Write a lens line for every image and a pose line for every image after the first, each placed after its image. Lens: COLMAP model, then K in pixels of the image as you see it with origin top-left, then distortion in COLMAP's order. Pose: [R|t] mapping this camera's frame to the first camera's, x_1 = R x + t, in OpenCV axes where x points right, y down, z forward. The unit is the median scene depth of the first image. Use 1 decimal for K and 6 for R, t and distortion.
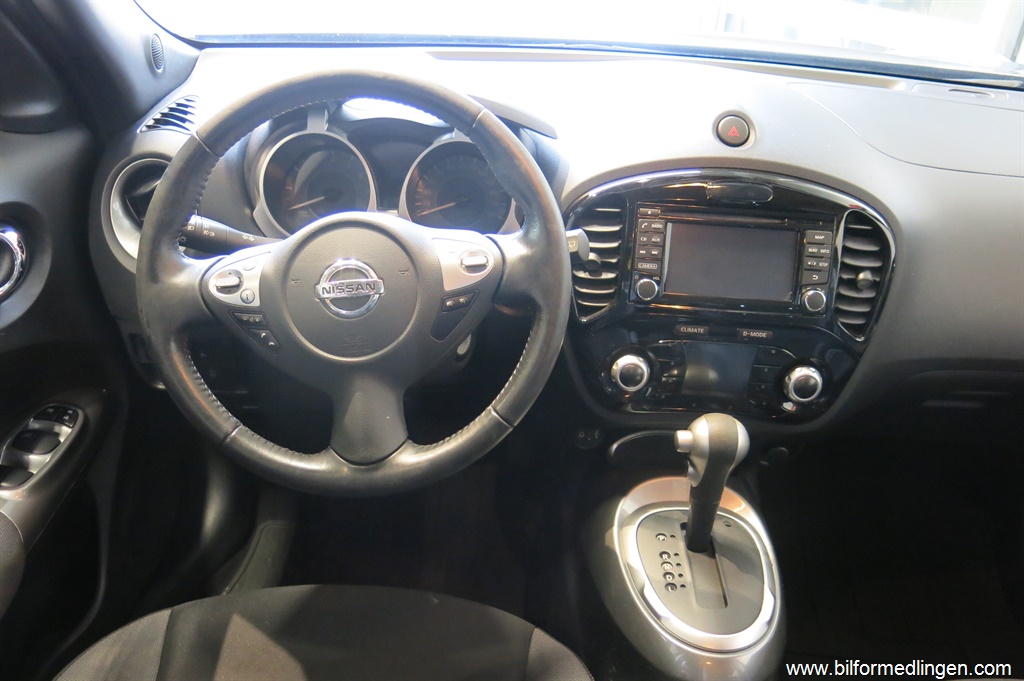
lens RADIAL K [[852.0, 0, 508.3], [0, 852.0, 342.7], [0, 0, 1]] dist [-0.009521, -0.003218]
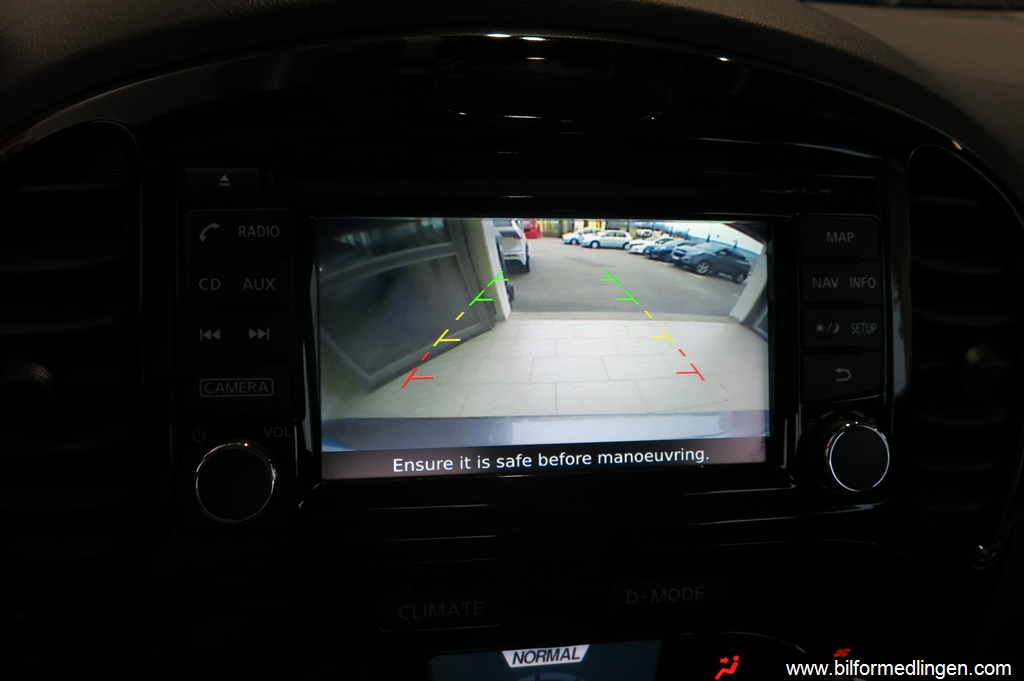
lens RADIAL K [[852.0, 0, 513.0], [0, 852.0, 338.9], [0, 0, 1]] dist [-0.009521, -0.003218]
pose [[0.984768, -0.079363, 0.154705, 0.203738], [0.096865, 0.989302, -0.109083, -0.067433], [-0.144393, 0.122407, 0.981920, 0.722471]]
